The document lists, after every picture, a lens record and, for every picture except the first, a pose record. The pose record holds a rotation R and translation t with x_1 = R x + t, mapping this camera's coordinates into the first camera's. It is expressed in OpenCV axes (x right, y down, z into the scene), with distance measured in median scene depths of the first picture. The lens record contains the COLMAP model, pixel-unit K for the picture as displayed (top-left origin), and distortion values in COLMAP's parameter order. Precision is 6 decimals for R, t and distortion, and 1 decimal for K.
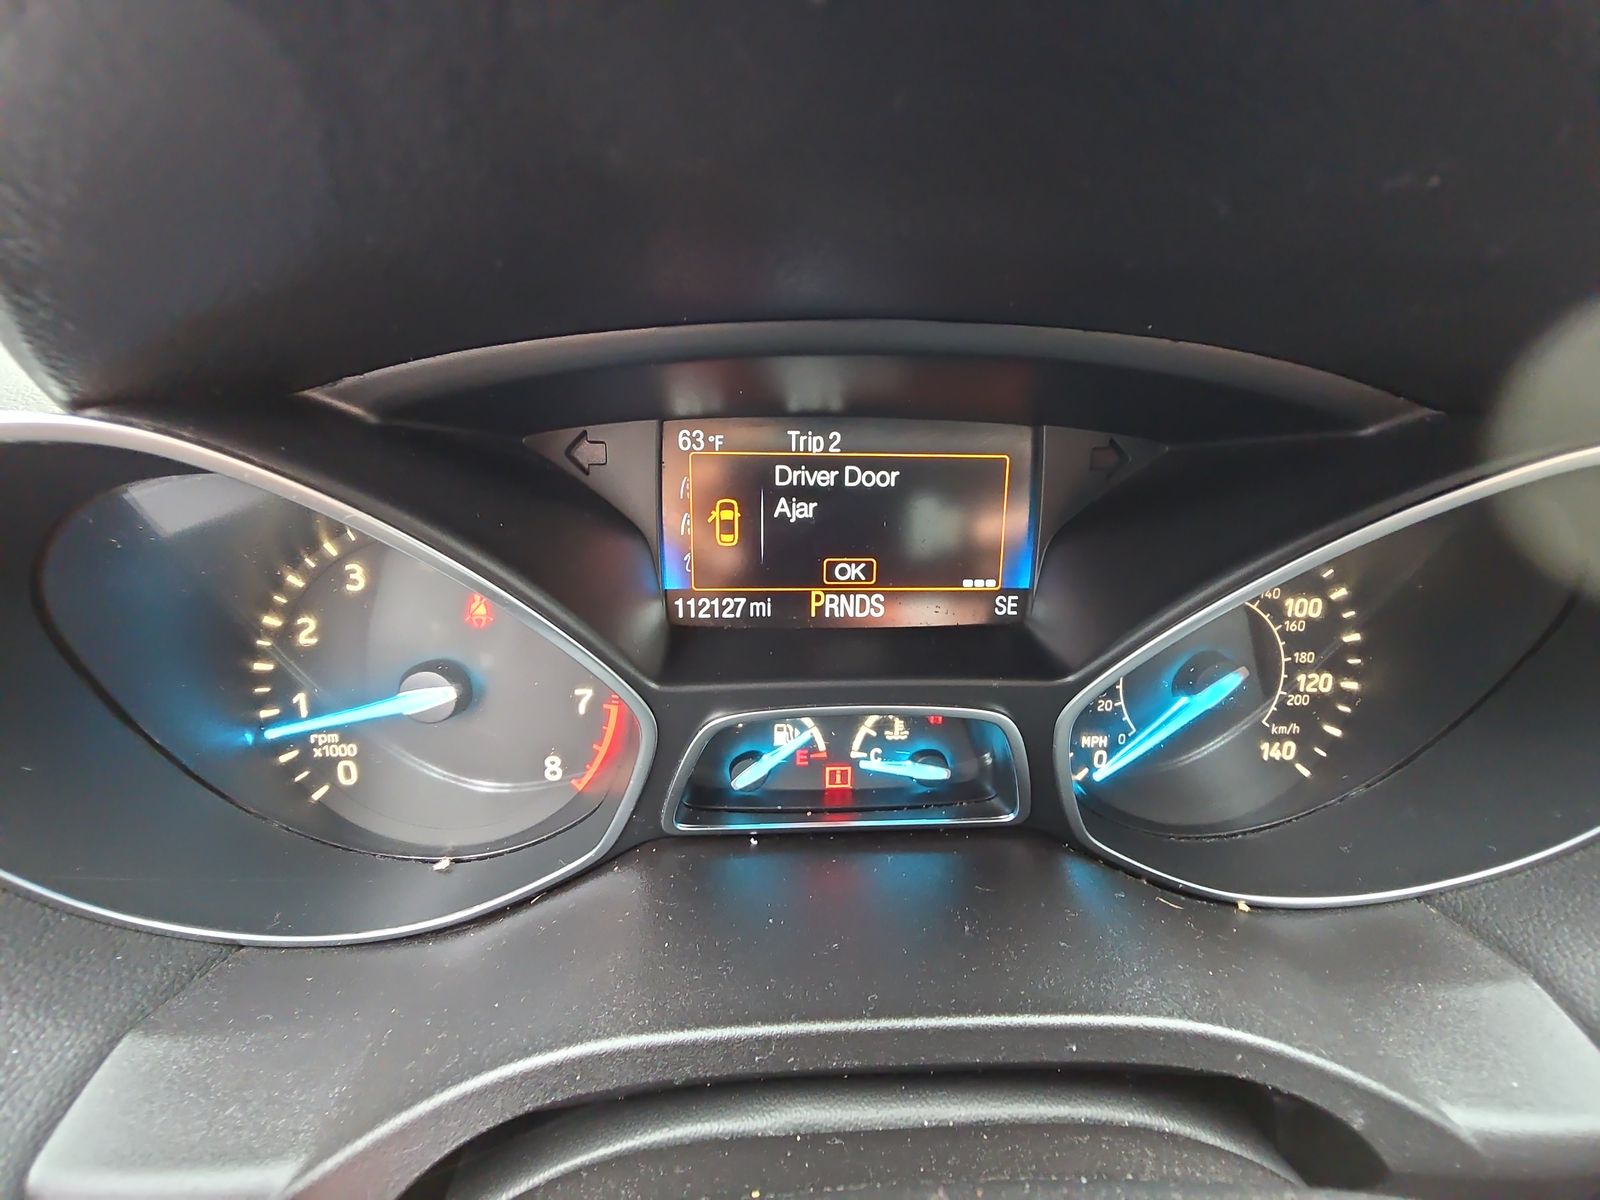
lens RADIAL K [[643.6, 0, 803.9], [0, 643.6, 601.7], [0, 0, 1]] dist [0.008439, -0.000884]
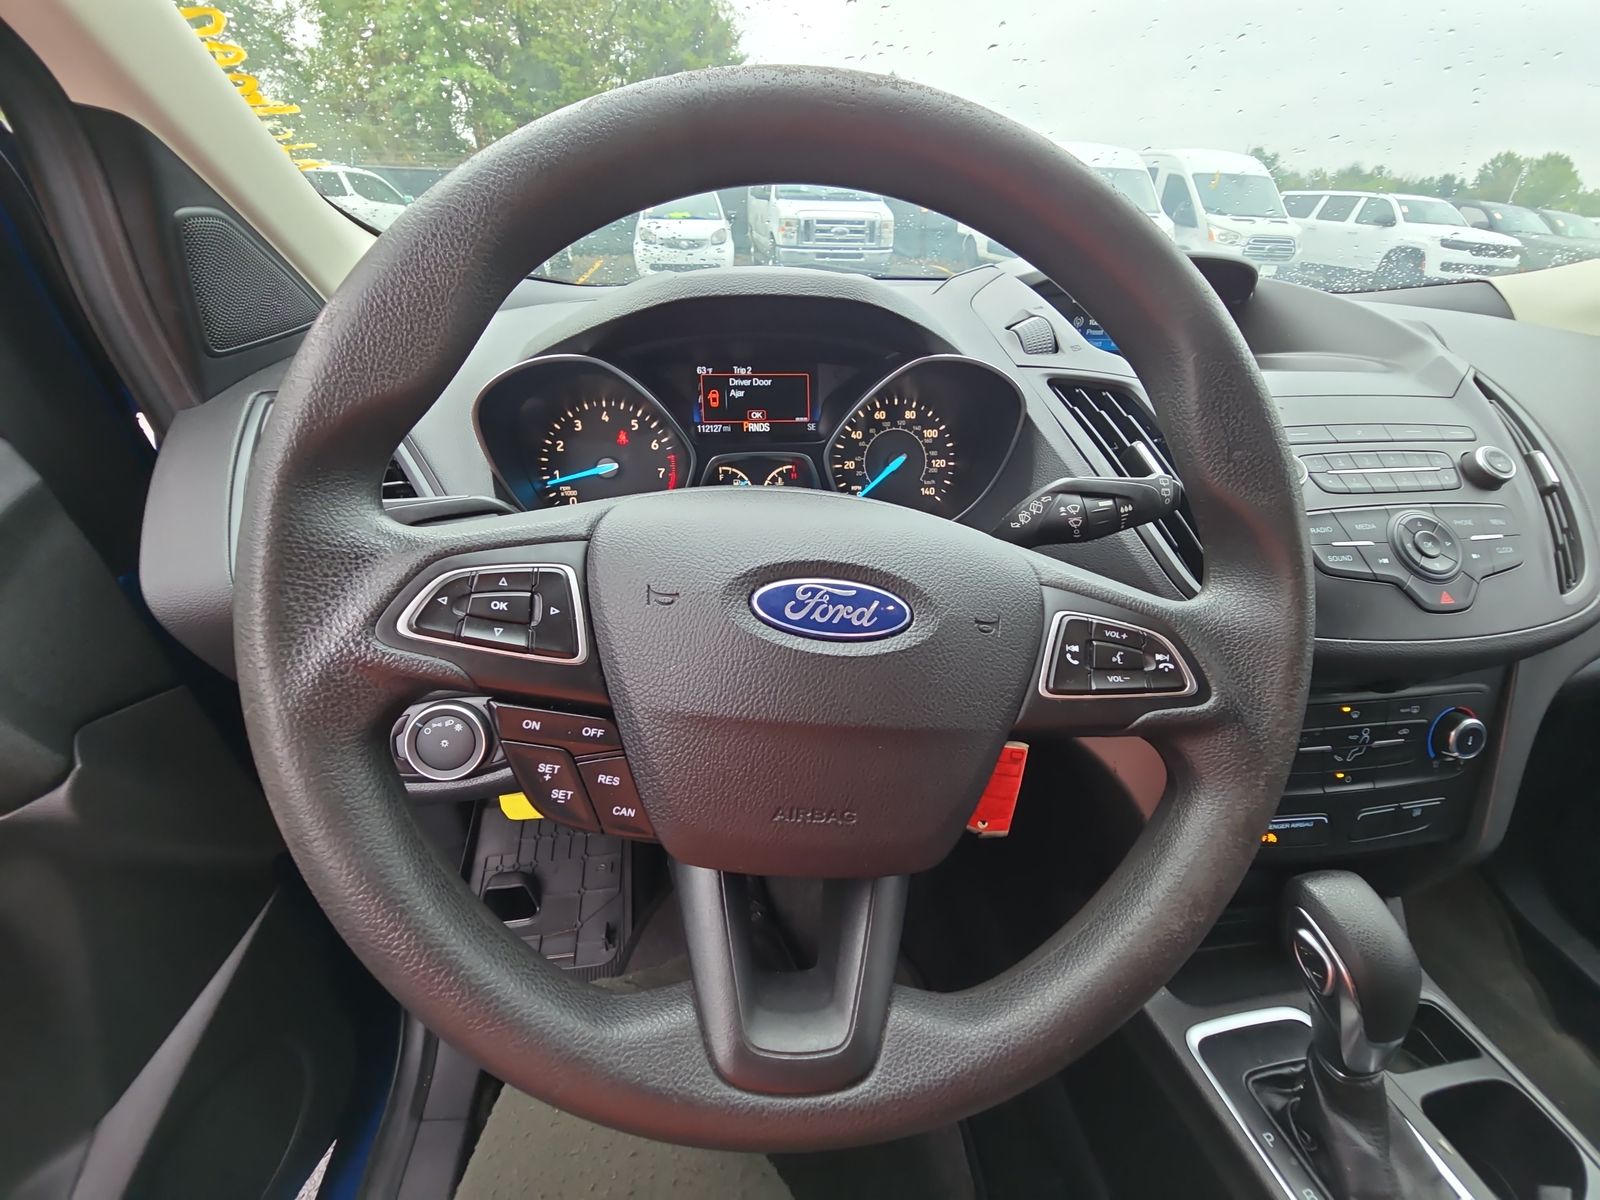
lens RADIAL K [[643.6, 0, 803.6], [0, 643.6, 592.4], [0, 0, 1]] dist [0.008439, -0.000884]
pose [[0.996460, -0.043918, 0.071689, 0.035652], [0.042329, 0.998826, 0.023537, 0.657411], [-0.072639, -0.020419, 0.997149, -1.843380]]
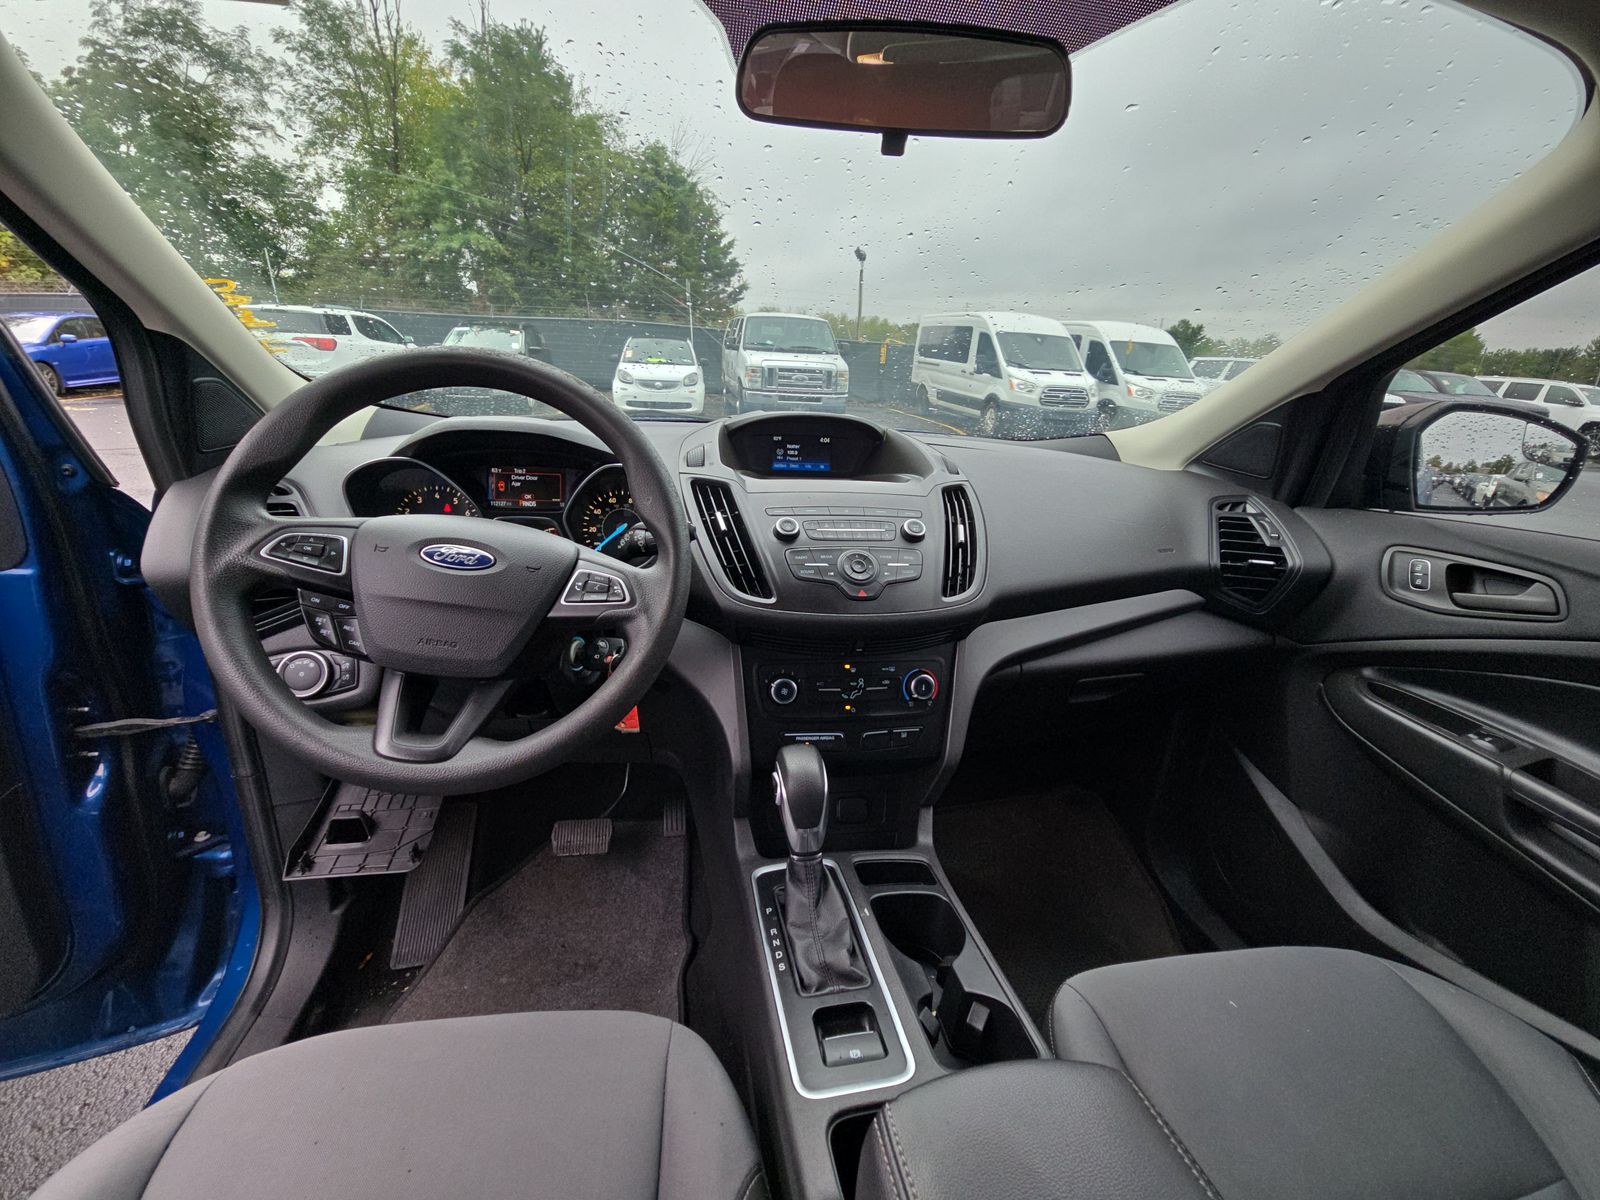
lens RADIAL K [[643.6, 0, 791.2], [0, 643.6, 600.1], [0, 0, 1]] dist [0.008439, -0.000884]
pose [[0.994179, -0.011963, 0.107076, 1.433535], [0.028143, 0.988148, -0.150901, 1.436551], [-0.104002, 0.153036, 0.982733, -3.683061]]
